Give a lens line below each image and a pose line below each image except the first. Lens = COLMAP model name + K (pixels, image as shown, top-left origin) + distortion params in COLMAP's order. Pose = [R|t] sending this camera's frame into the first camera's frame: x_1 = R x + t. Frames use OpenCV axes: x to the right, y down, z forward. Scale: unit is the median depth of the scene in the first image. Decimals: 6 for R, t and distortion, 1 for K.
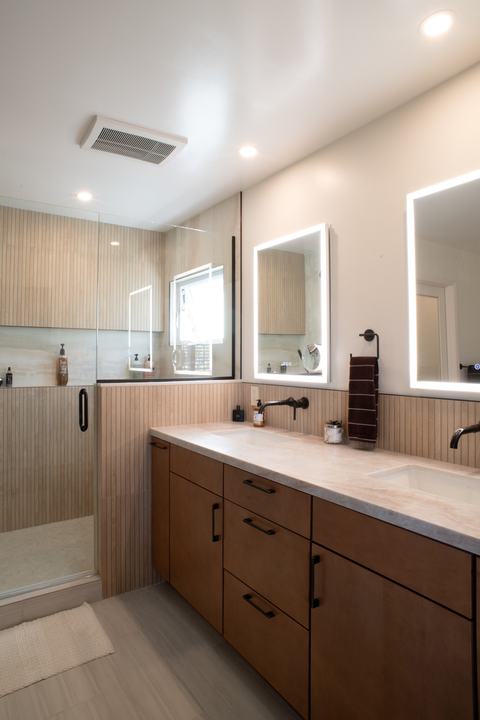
lens RADIAL K [[445.4, 0, 242.2], [0, 445.4, 347.4], [0, 0, 1]] dist [-0.062555, 0.074147]
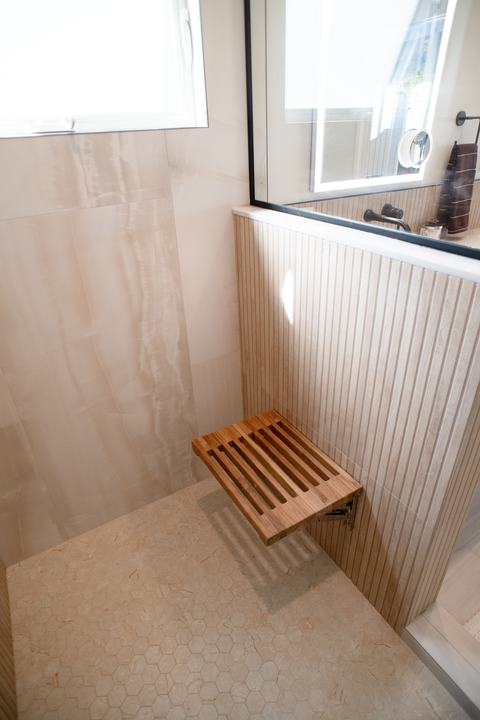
lens RADIAL K [[445.4, 0, 242.2], [0, 445.4, 347.4], [0, 0, 1]] dist [-0.062555, 0.074147]
pose [[0.065214, -0.443929, 0.893686, -0.684845], [0.006492, 0.895762, 0.444486, -0.008720], [-0.997850, -0.023185, 0.061298, 1.204370]]
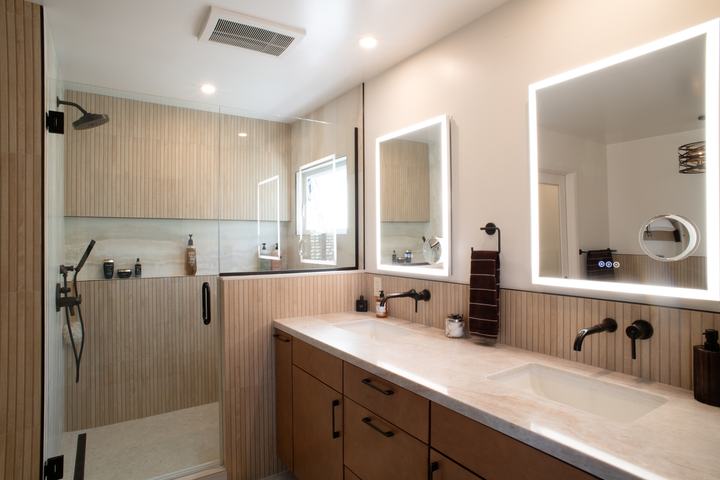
lens RADIAL K [[420.7, 0, 371.1], [0, 420.7, 238.9], [0, 0, 1]] dist [-0.059408, 0.060507]
pose [[0.999968, -0.006888, -0.004054, 0.021064], [0.006974, 0.999745, 0.021457, -0.023219], [0.003905, -0.021484, 0.999762, 0.057135]]
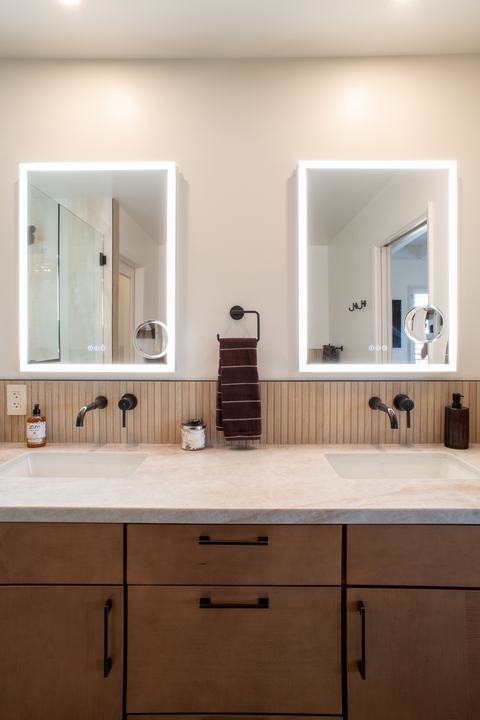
lens RADIAL K [[420.7, 0, 240.3], [0, 420.7, 340.9], [0, 0, 1]] dist [-0.059408, 0.060507]
pose [[0.573633, -0.004355, 0.819101, -0.316191], [-0.018422, 0.999664, 0.018217, 0.009705], [-0.818905, -0.025540, 0.573361, 0.461509]]
